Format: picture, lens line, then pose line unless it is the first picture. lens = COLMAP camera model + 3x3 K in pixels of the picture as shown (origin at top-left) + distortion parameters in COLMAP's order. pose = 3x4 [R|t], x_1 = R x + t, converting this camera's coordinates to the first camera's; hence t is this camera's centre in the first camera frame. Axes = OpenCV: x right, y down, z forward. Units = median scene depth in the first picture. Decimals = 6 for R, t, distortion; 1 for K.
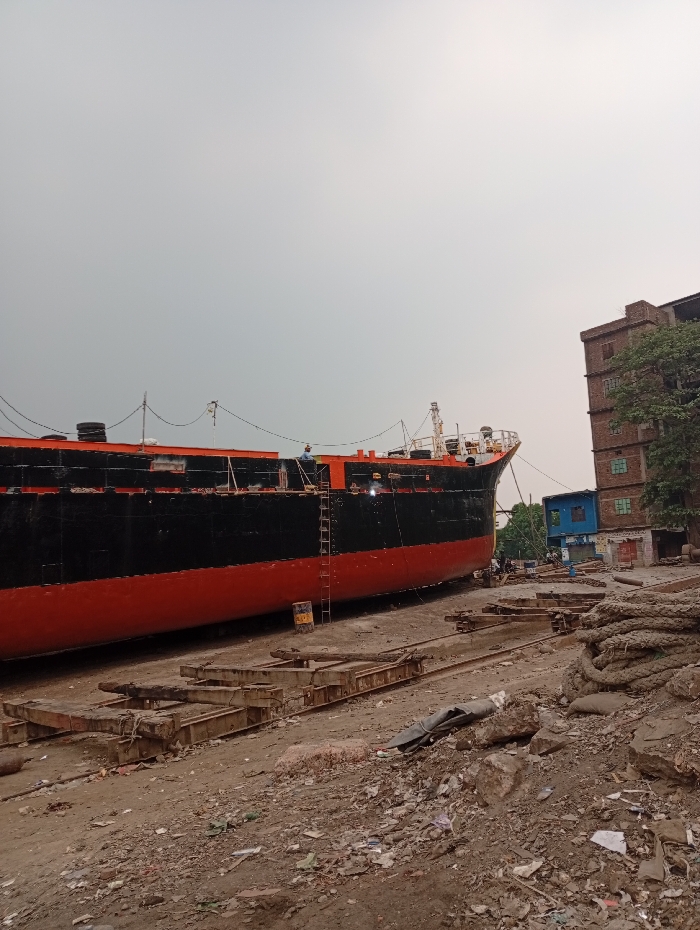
lens RADIAL K [[713.3, 0, 350.0], [0, 713.3, 465.0], [0, 0, 1]] dist [0.090468, -0.161996]
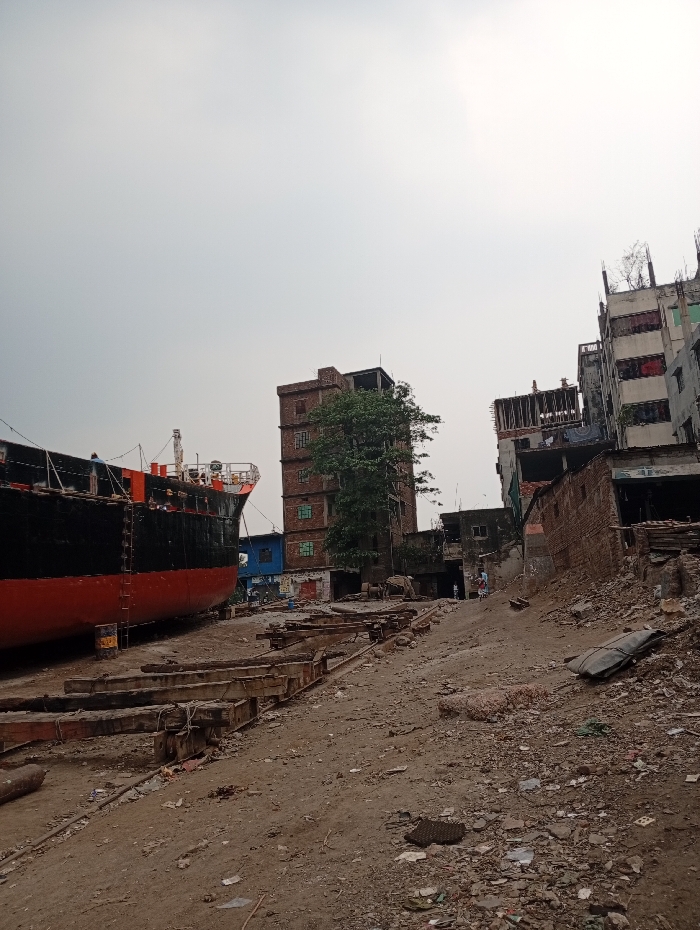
lens RADIAL K [[713.3, 0, 350.0], [0, 713.3, 465.0], [0, 0, 1]] dist [0.090468, -0.161996]
pose [[0.854607, 0.093864, 0.510722, -0.175394], [-0.053000, 0.994158, -0.094026, 0.039631], [-0.516564, 0.053287, 0.854589, 0.045227]]
